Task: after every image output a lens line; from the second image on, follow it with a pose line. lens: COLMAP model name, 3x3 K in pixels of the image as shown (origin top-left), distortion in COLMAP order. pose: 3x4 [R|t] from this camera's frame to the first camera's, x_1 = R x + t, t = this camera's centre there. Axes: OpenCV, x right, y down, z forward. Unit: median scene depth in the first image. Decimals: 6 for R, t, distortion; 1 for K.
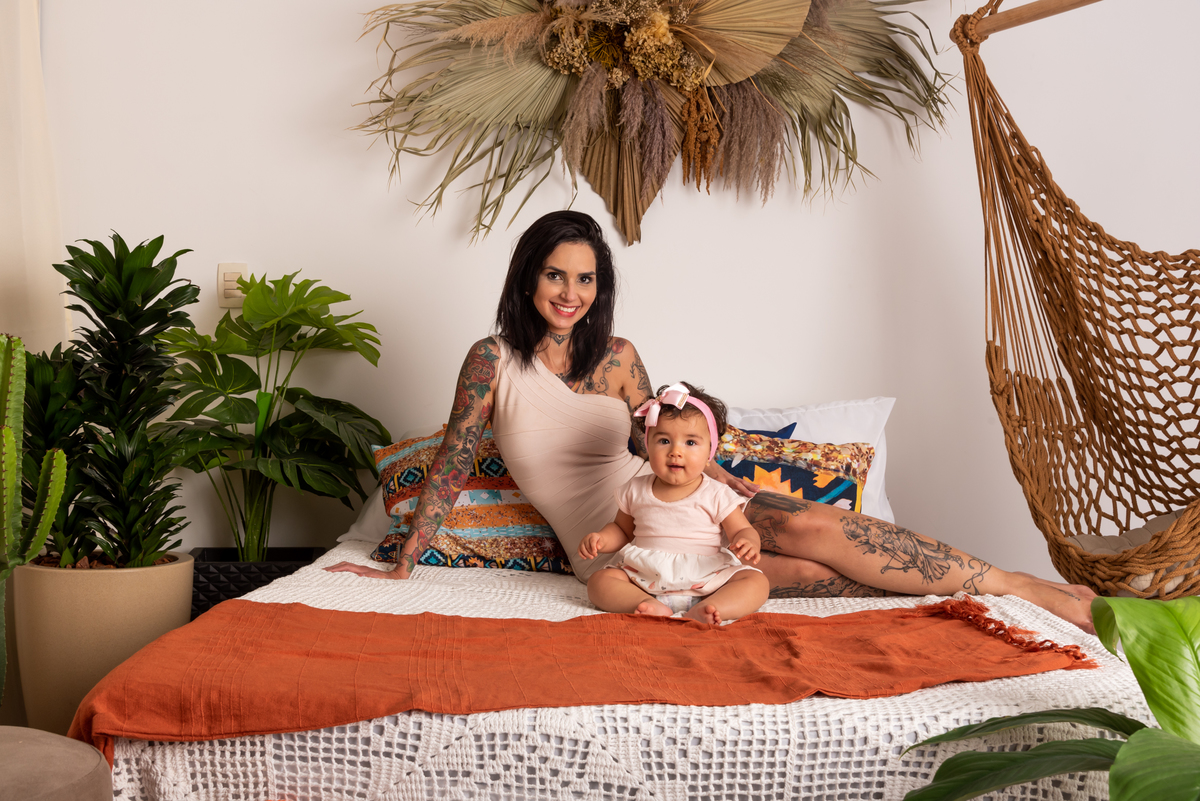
lens RADIAL K [[1308.1, 0, 600.0], [0, 1308.1, 400.5], [0, 0, 1]] dist [0.002642, 0.047011]
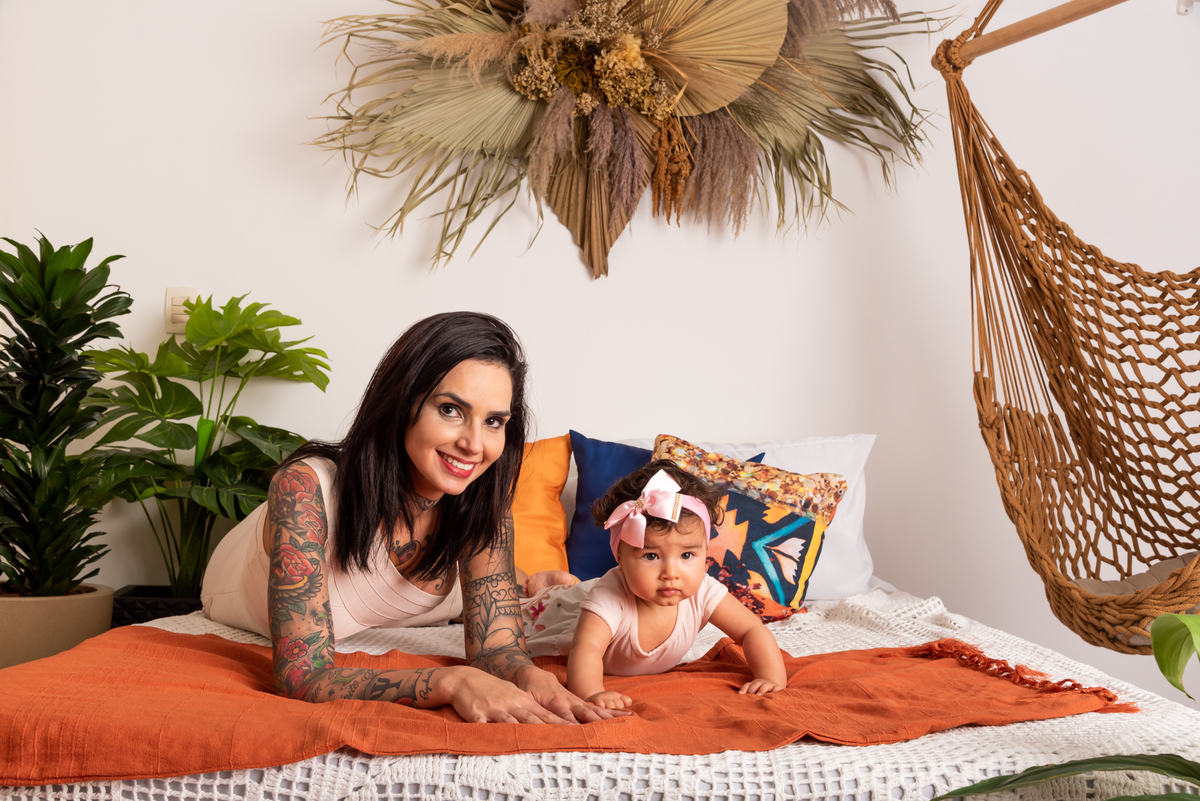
lens RADIAL K [[1211.9, 0, 587.6], [0, 1211.9, 404.0], [0, 0, 1]] dist [0.037999, -0.025144]
pose [[0.999745, 0.019792, 0.010914, 0.010176], [-0.019013, 0.997547, -0.067373, 0.042118], [-0.012221, 0.067148, 0.997668, 0.138076]]
